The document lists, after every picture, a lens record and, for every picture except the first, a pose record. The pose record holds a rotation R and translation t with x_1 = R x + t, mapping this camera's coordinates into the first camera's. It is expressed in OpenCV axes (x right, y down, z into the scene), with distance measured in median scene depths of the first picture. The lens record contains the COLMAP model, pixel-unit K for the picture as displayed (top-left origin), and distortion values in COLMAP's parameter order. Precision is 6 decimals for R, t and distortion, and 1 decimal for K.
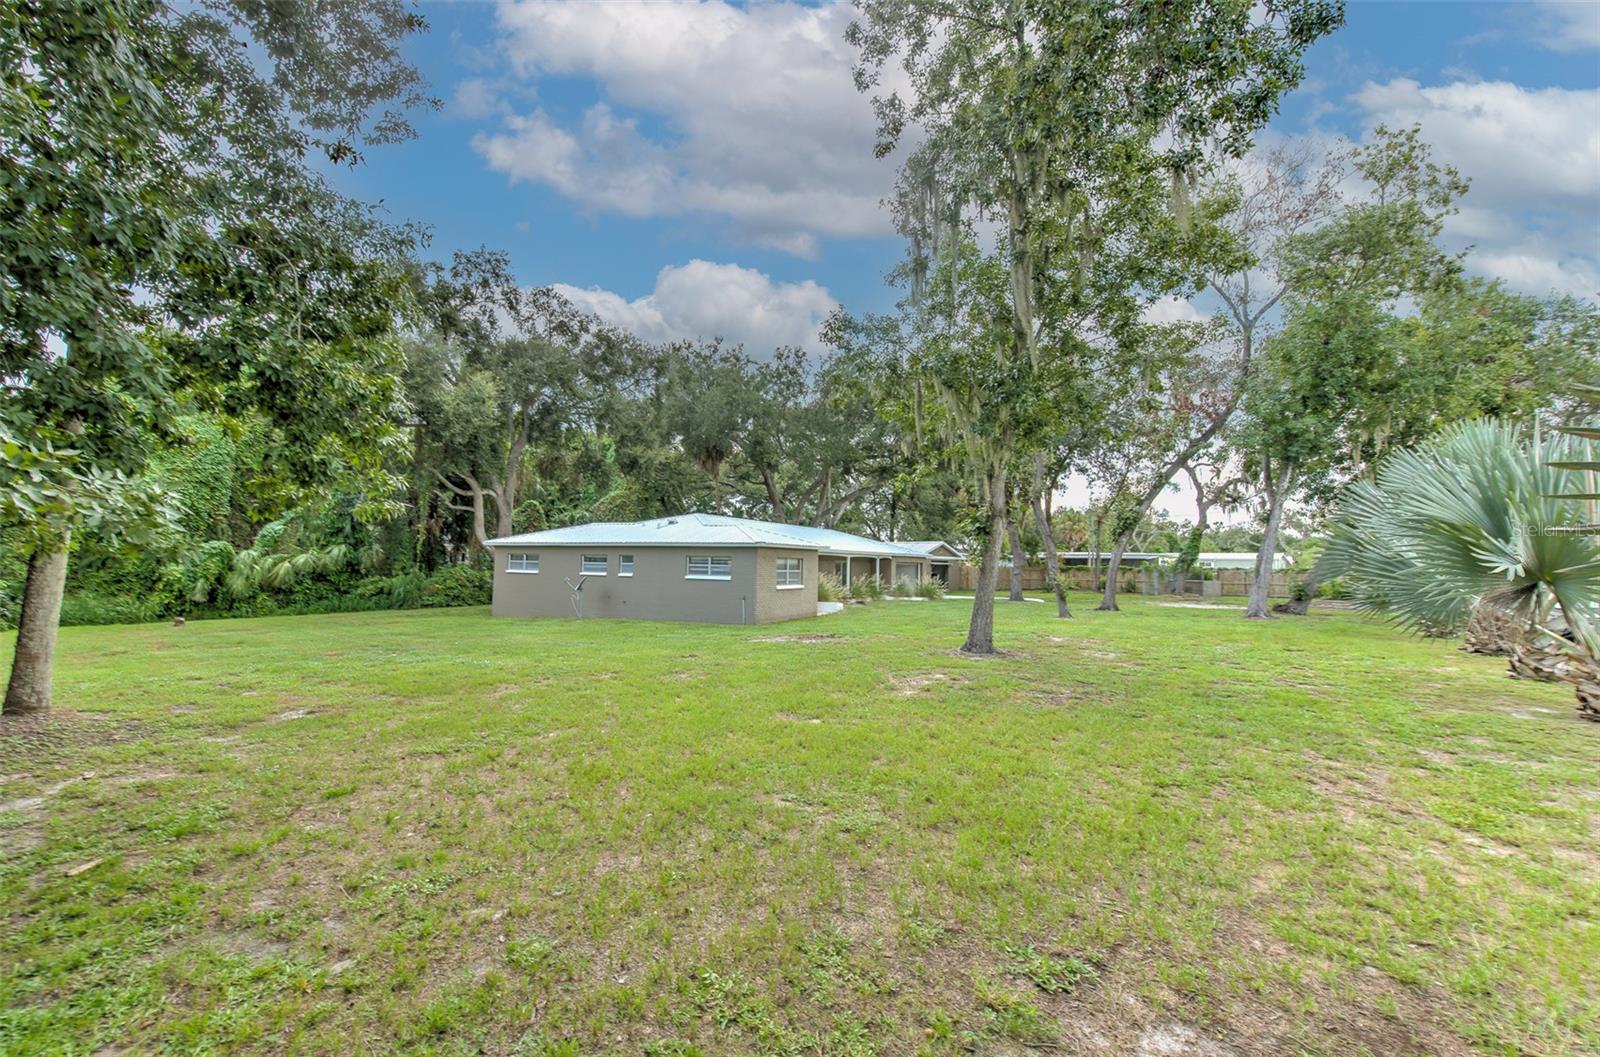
lens RADIAL K [[673.2, 0, 799.4], [0, 673.2, 511.5], [0, 0, 1]] dist [0.019690, -0.007199]
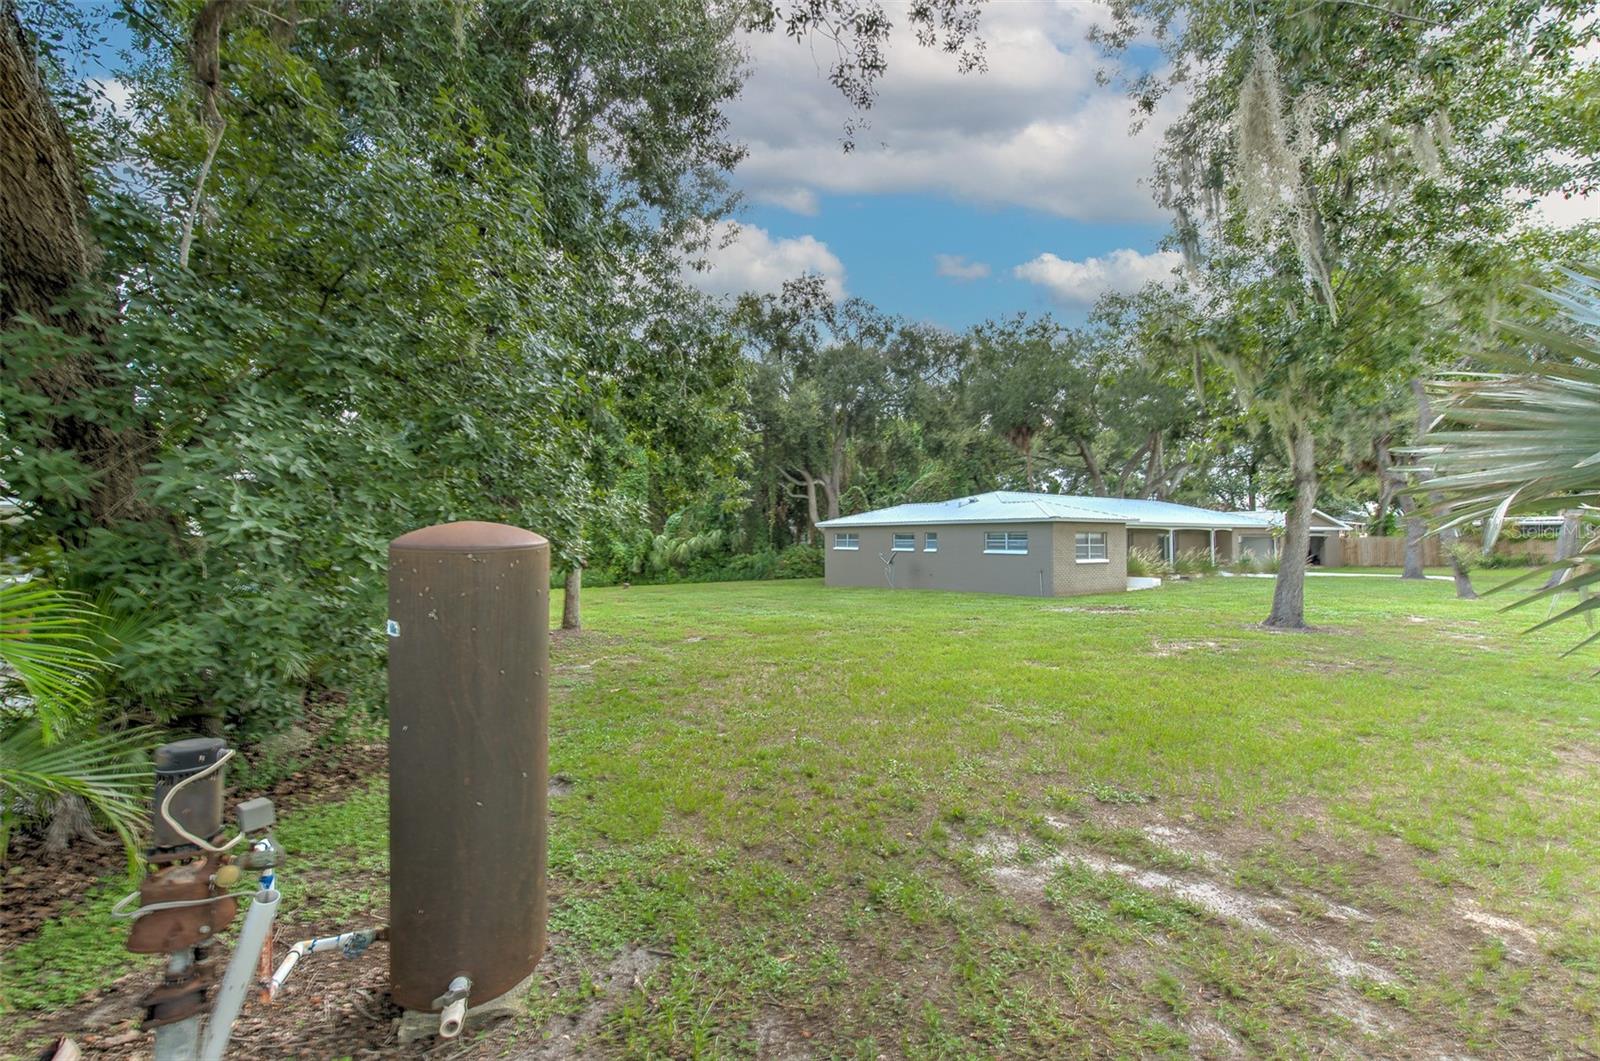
lens RADIAL K [[673.2, 0, 799.4], [0, 673.2, 513.5], [0, 0, 1]] dist [0.019690, -0.007199]
pose [[0.889016, -0.035188, -0.456522, 0.043503], [0.051369, 0.998413, 0.023078, -0.002386], [0.454986, -0.043968, 0.889413, -0.060478]]
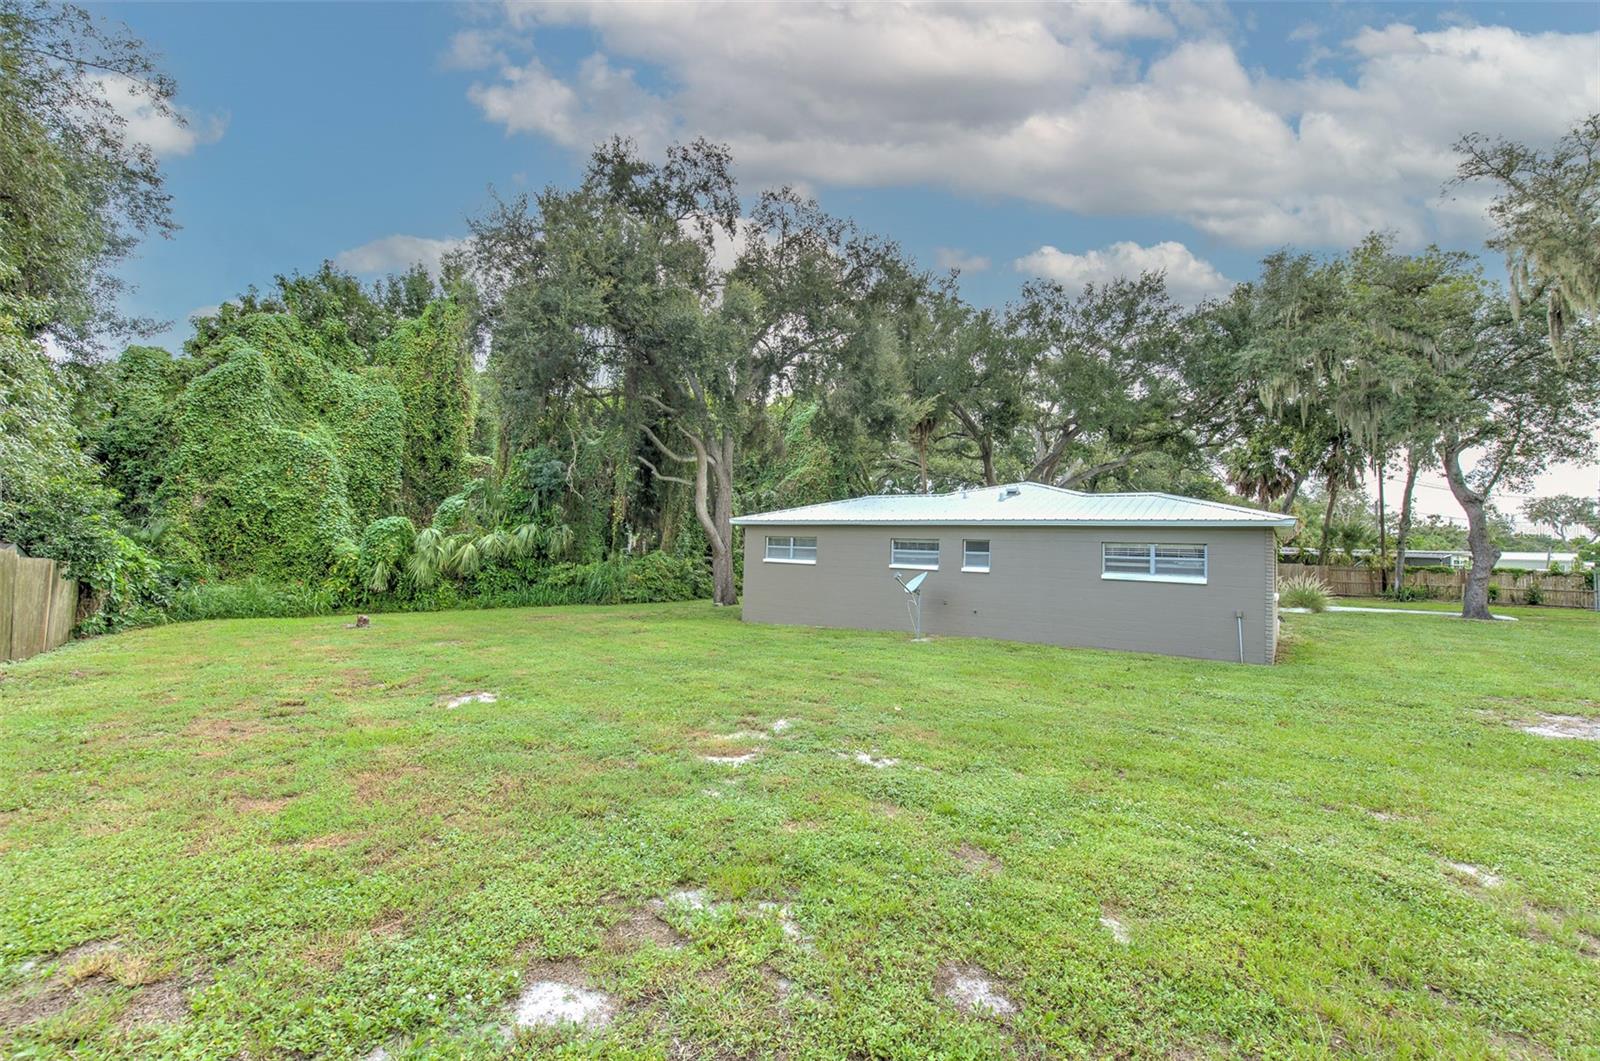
lens RADIAL K [[672.0, 0, 802.8], [0, 672.0, 519.5], [0, 0, 1]] dist [0.011358, -0.000036]
pose [[0.991196, 0.009793, -0.132044, -0.253238], [-0.006499, 0.999657, 0.025355, 0.022116], [0.132247, -0.024274, 0.990920, 0.250146]]
